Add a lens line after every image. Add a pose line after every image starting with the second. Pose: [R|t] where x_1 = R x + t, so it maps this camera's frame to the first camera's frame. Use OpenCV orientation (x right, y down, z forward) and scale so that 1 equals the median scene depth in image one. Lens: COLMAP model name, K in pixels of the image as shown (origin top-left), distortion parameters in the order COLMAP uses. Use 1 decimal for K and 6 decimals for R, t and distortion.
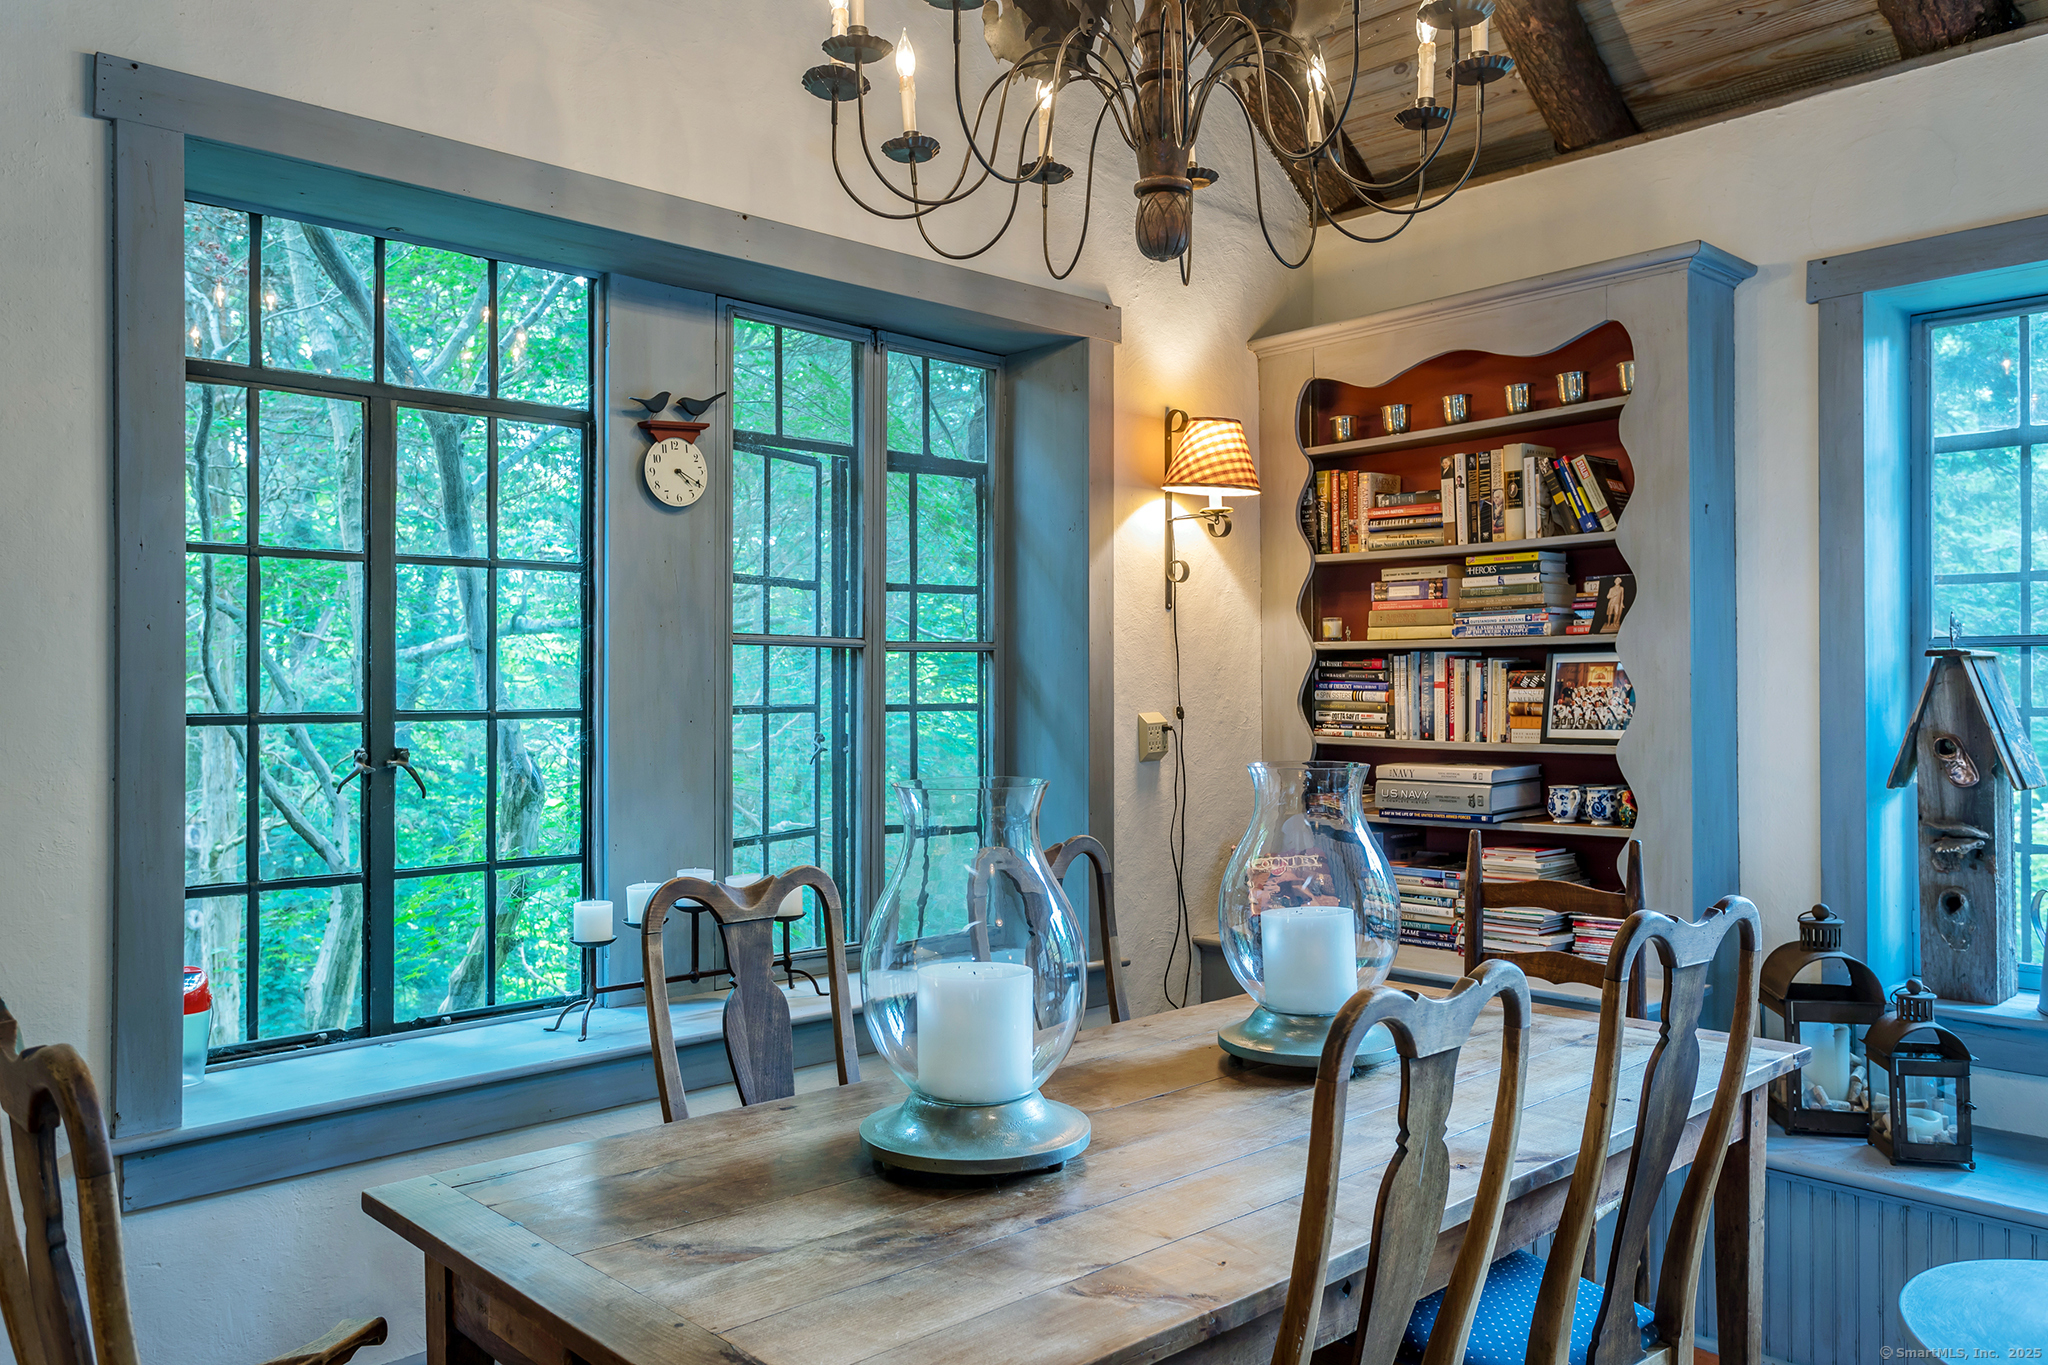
lens RADIAL K [[1546.8, 0, 1023.7], [0, 1546.8, 688.2], [0, 0, 1]] dist [0.039159, -0.001874]
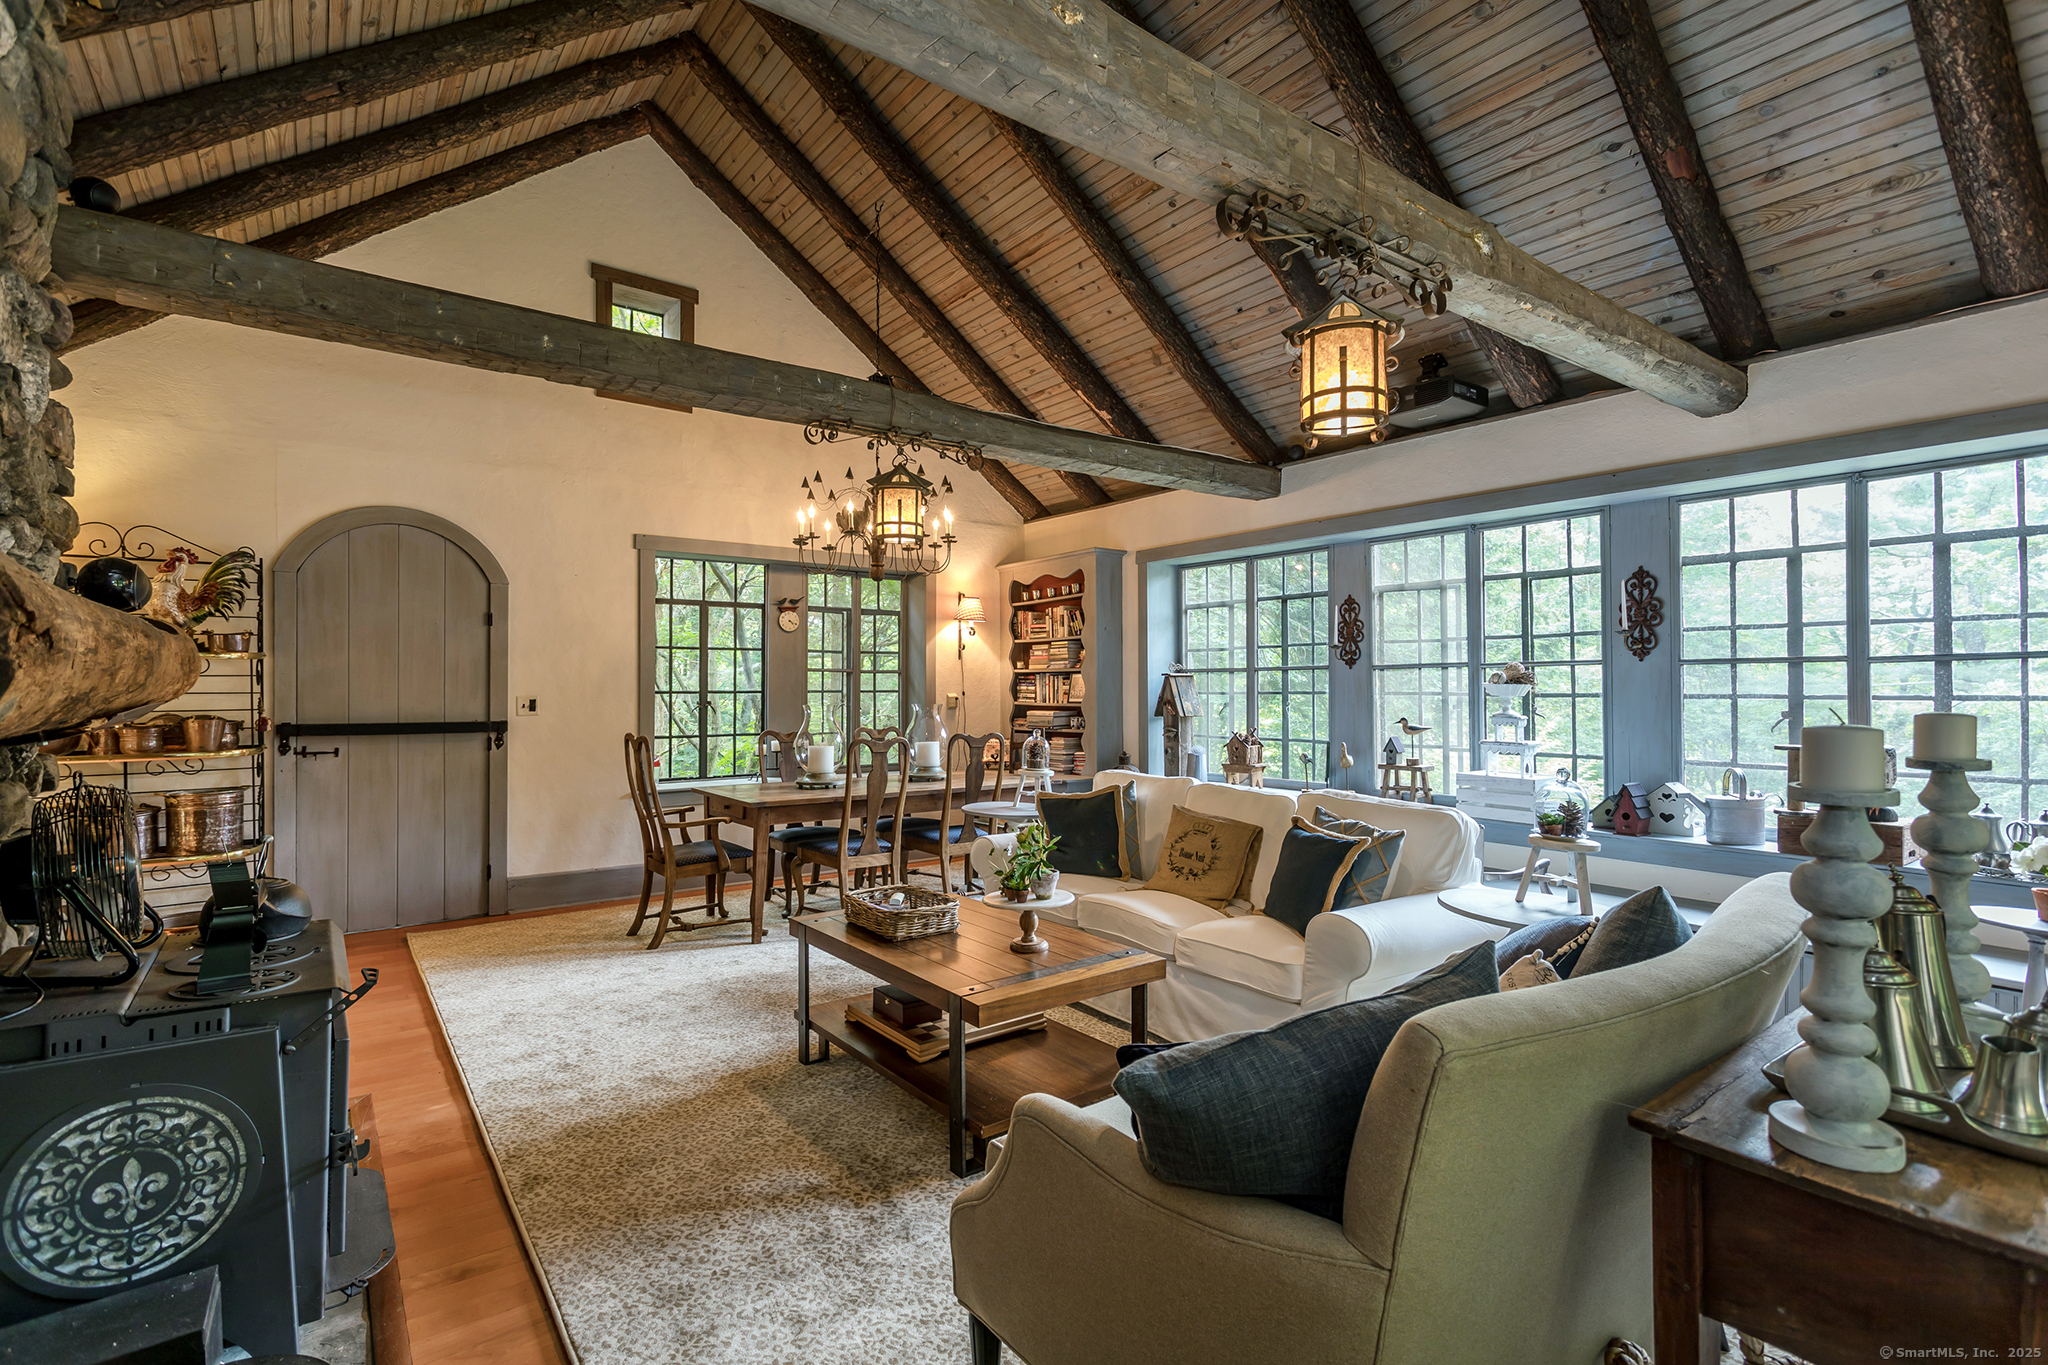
lens RADIAL K [[985.0, 0, 1023.4], [0, 985.0, 681.2], [0, 0, 1]] dist [-0.003754, -0.000122]
pose [[0.992272, 0.002245, -0.124062, 0.483497], [-0.003076, 0.999974, -0.006508, 0.004043], [0.124044, 0.006840, 0.992253, -0.938551]]
